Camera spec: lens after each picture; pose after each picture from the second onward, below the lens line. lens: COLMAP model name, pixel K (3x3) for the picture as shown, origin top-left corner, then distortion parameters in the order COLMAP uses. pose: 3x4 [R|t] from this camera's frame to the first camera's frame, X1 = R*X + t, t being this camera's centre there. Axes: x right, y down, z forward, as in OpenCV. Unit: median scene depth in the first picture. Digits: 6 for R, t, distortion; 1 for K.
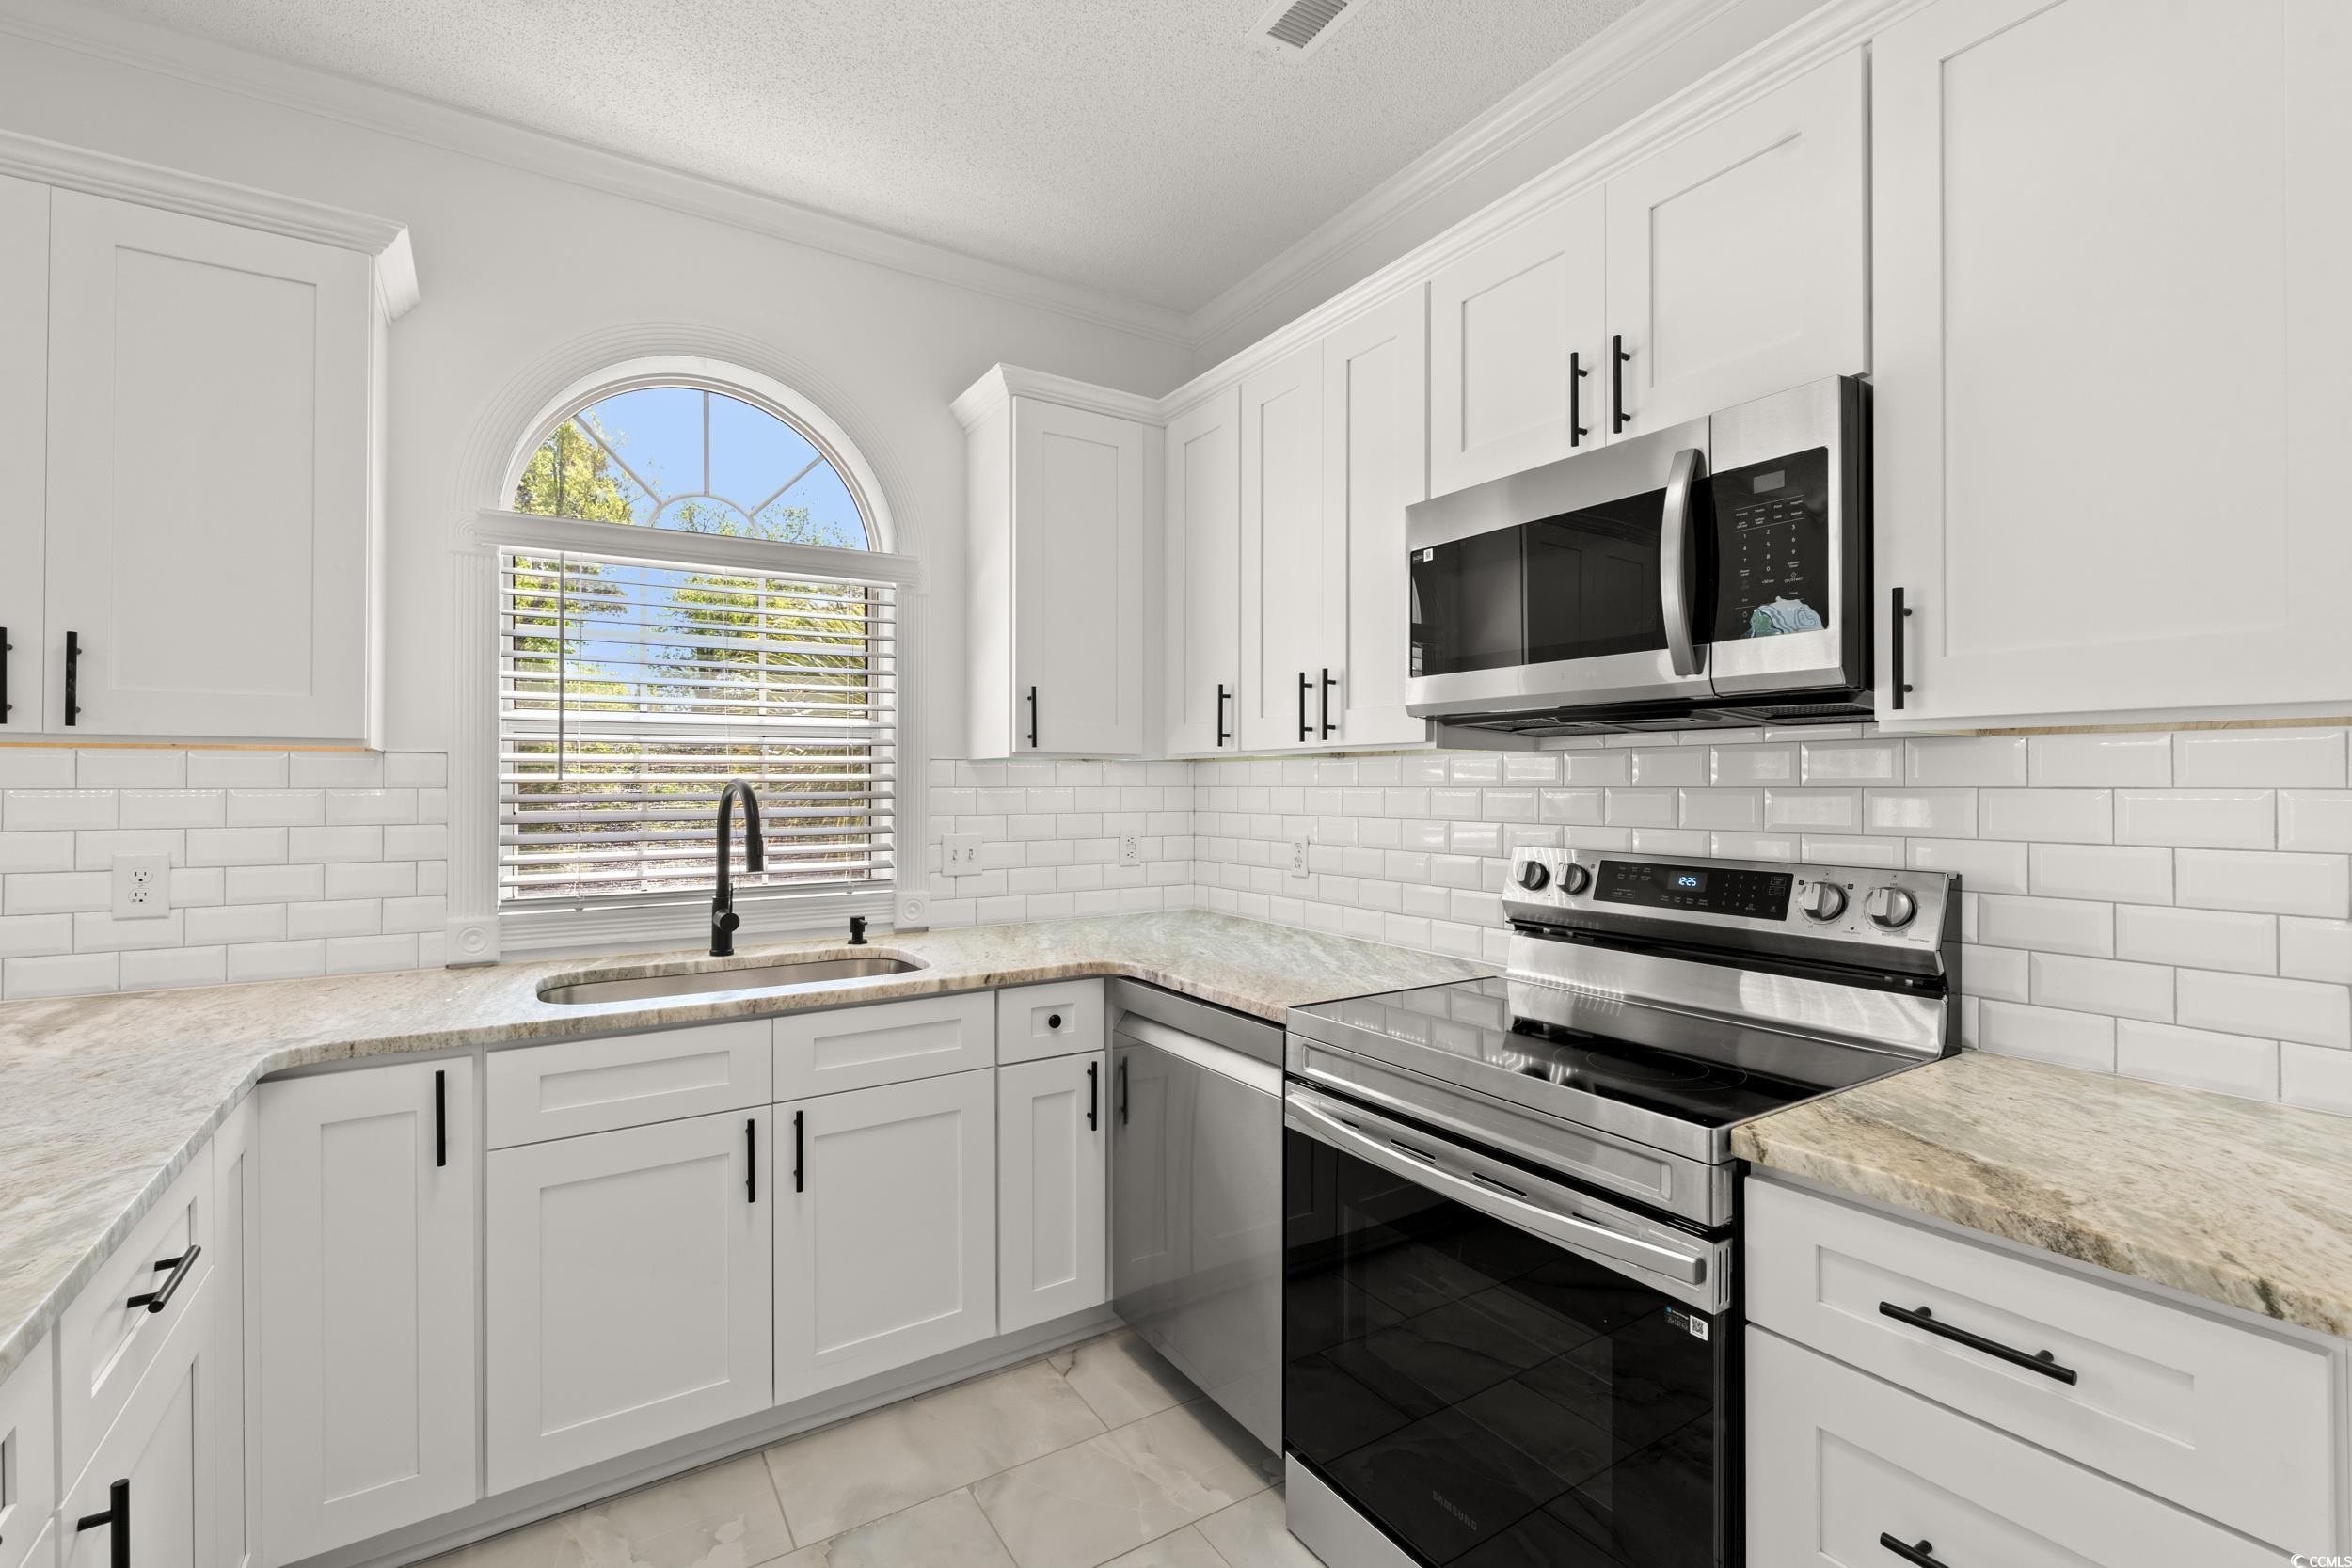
lens RADIAL K [[1028.8, 0, 1186.6], [0, 1028.8, 776.4], [0, 0, 1]] dist [-0.011961, 0.003817]
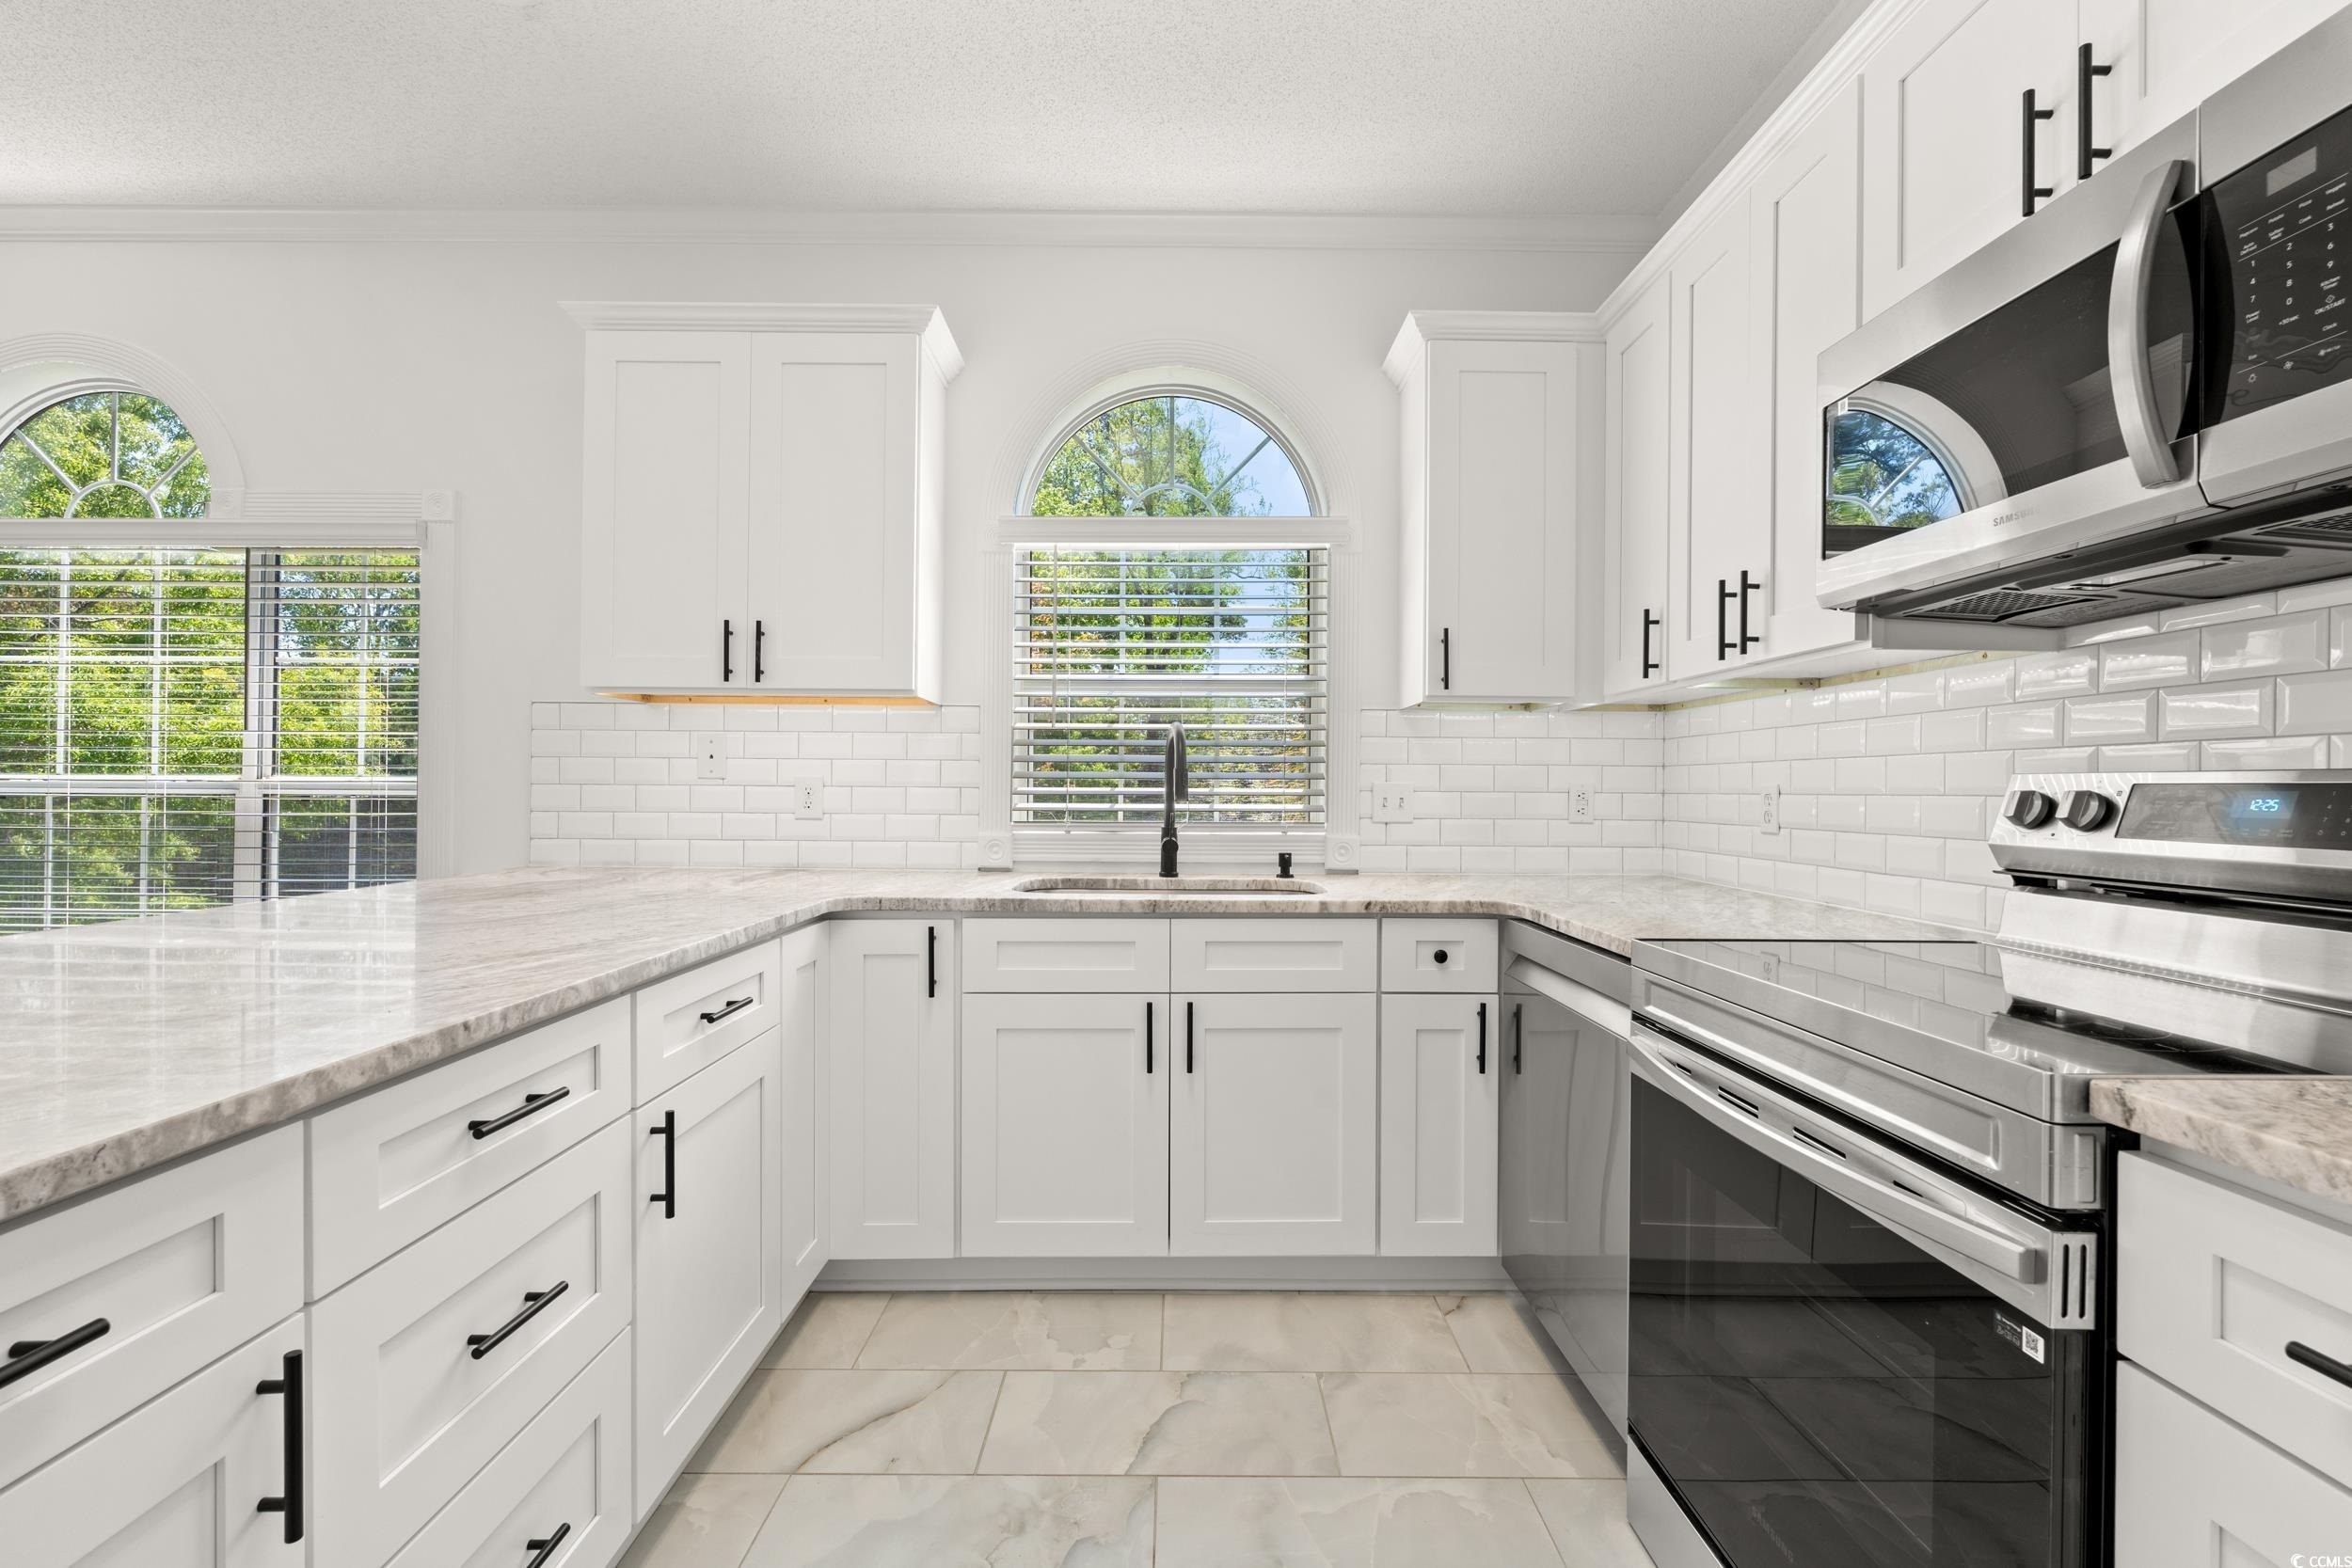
lens RADIAL K [[1028.8, 0, 1173.3], [0, 1028.8, 783.1], [0, 0, 1]] dist [-0.011961, 0.003817]
pose [[0.842770, 0.004606, -0.538254, 0.216301], [-0.003519, 0.999989, 0.003048, 0.078946], [0.538263, -0.000675, 0.842777, 0.029477]]
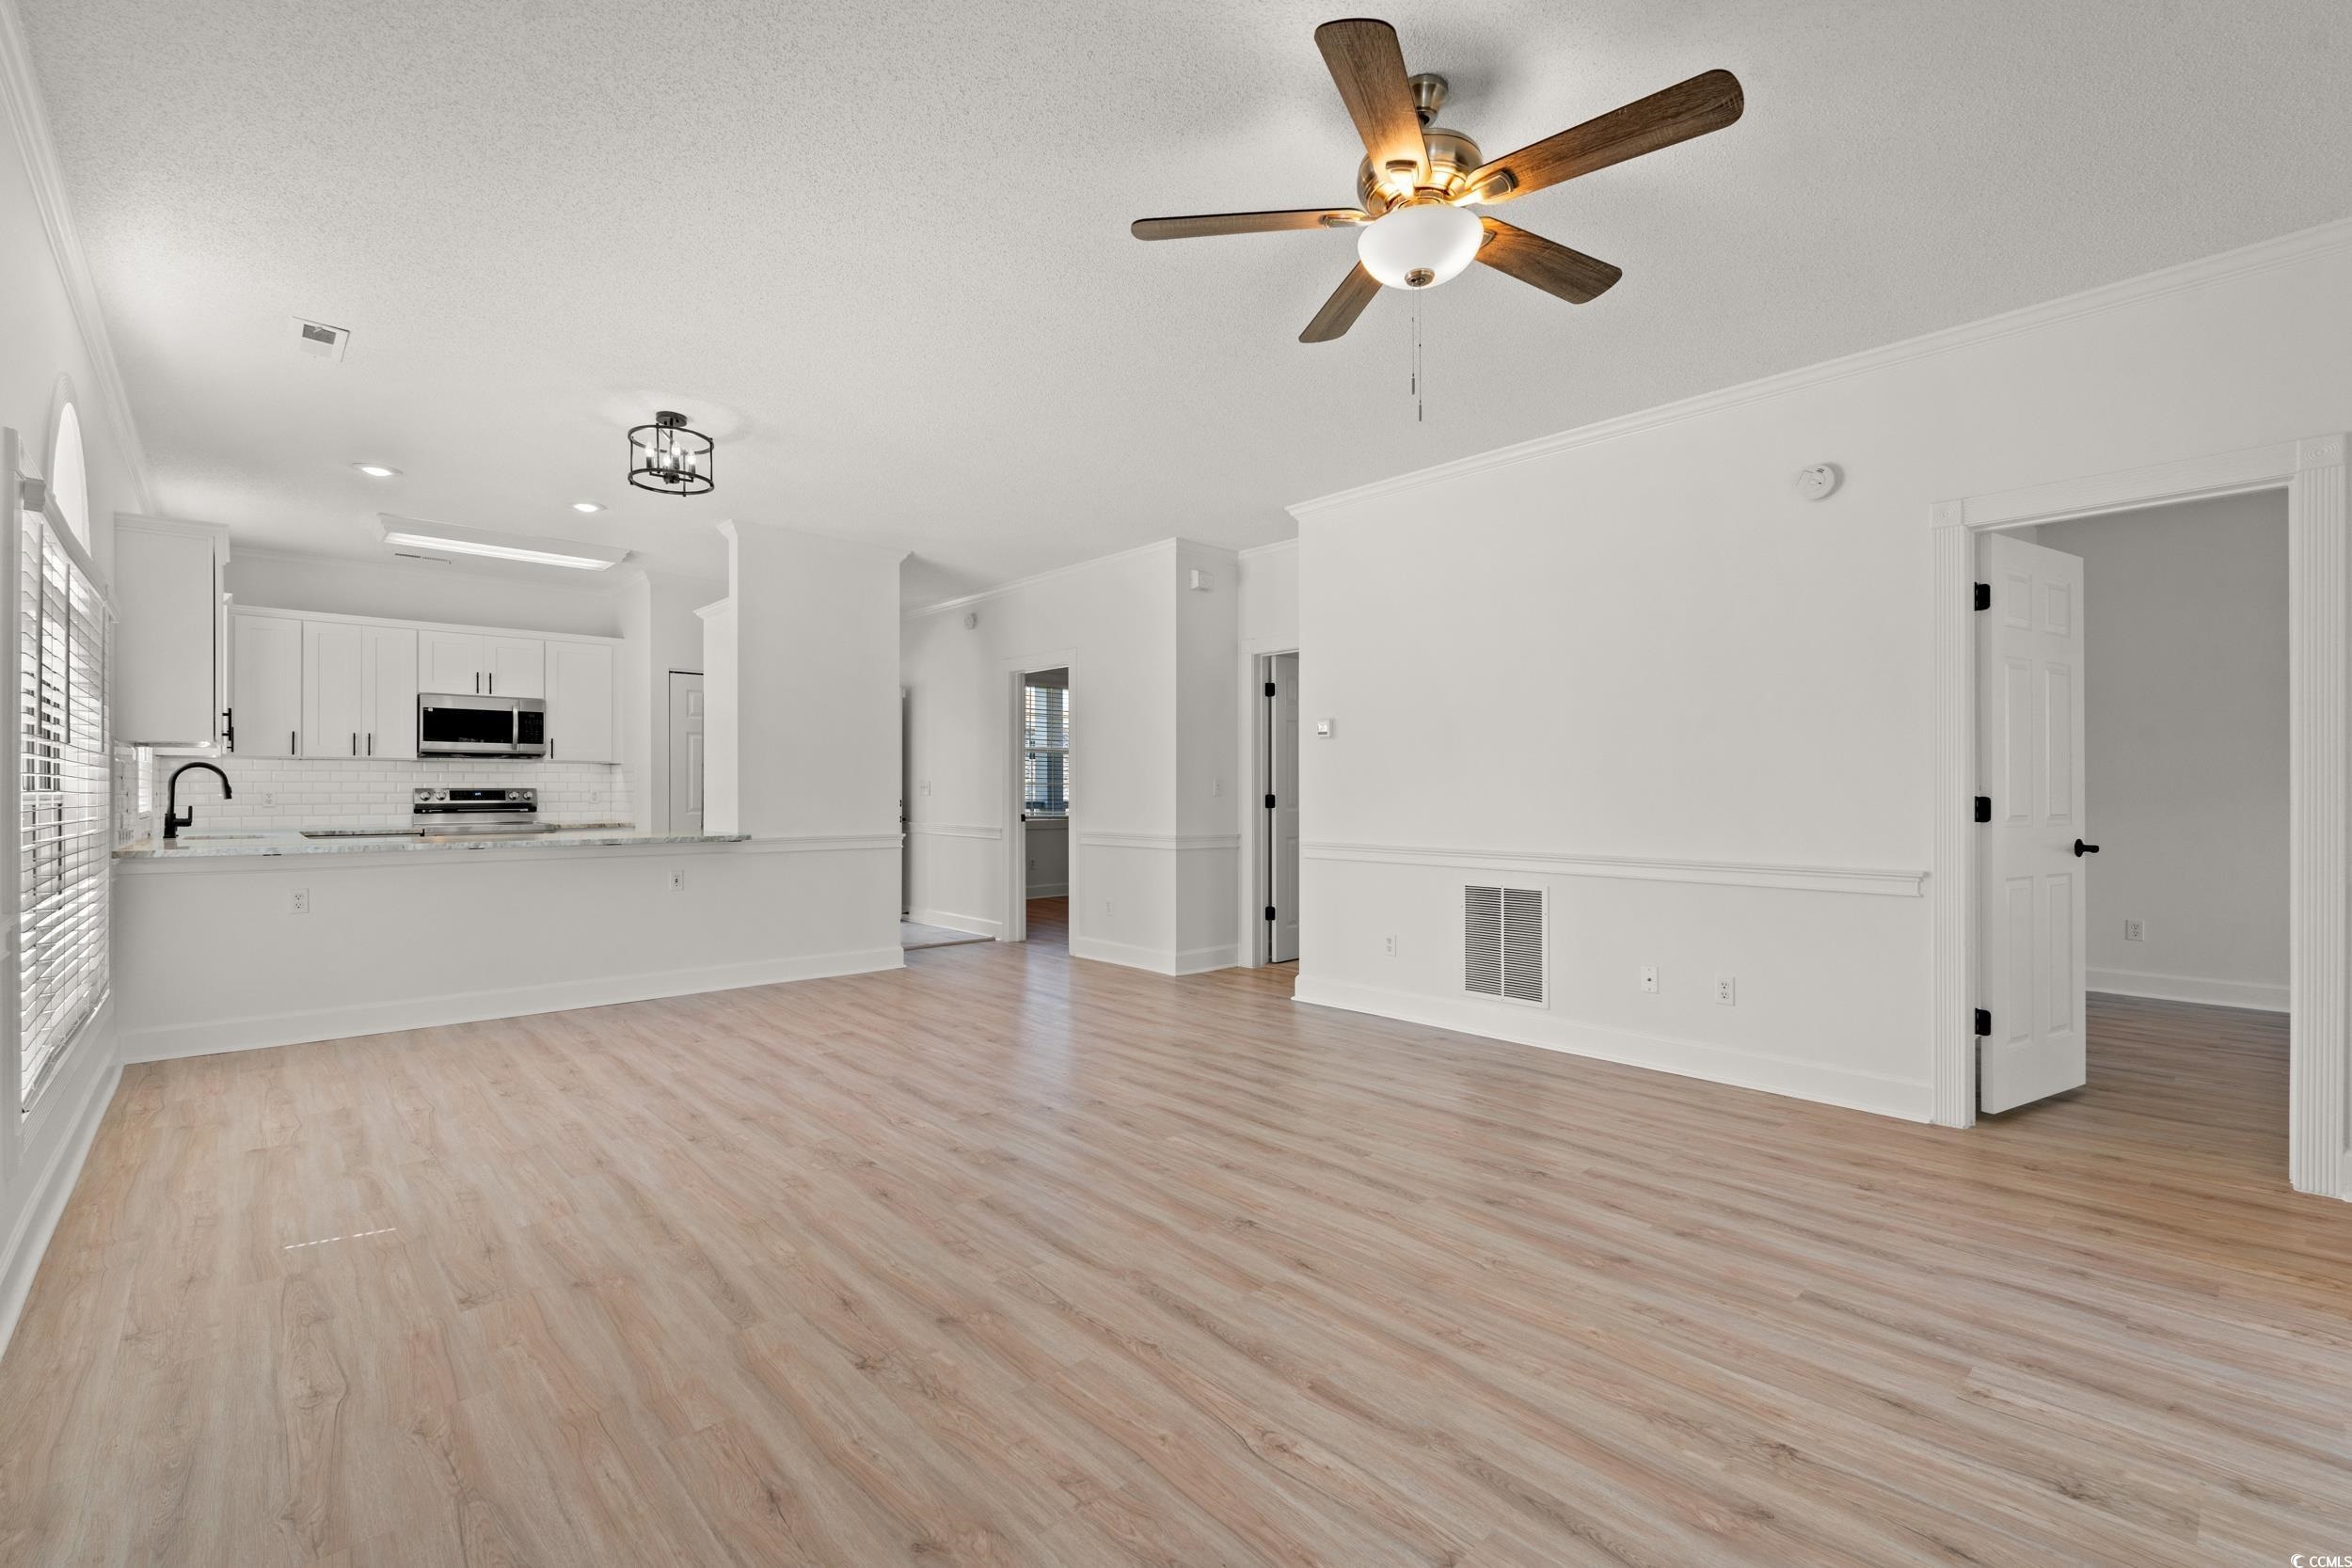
lens RADIAL K [[1028.8, 0, 1181.2], [0, 1028.8, 783.5], [0, 0, 1]] dist [-0.011961, 0.003817]
pose [[-0.169706, 0.005581, 0.985479, -3.825788], [-0.001526, 0.999981, -0.005925, 0.073193], [-0.985494, -0.002509, -0.169694, -1.050068]]
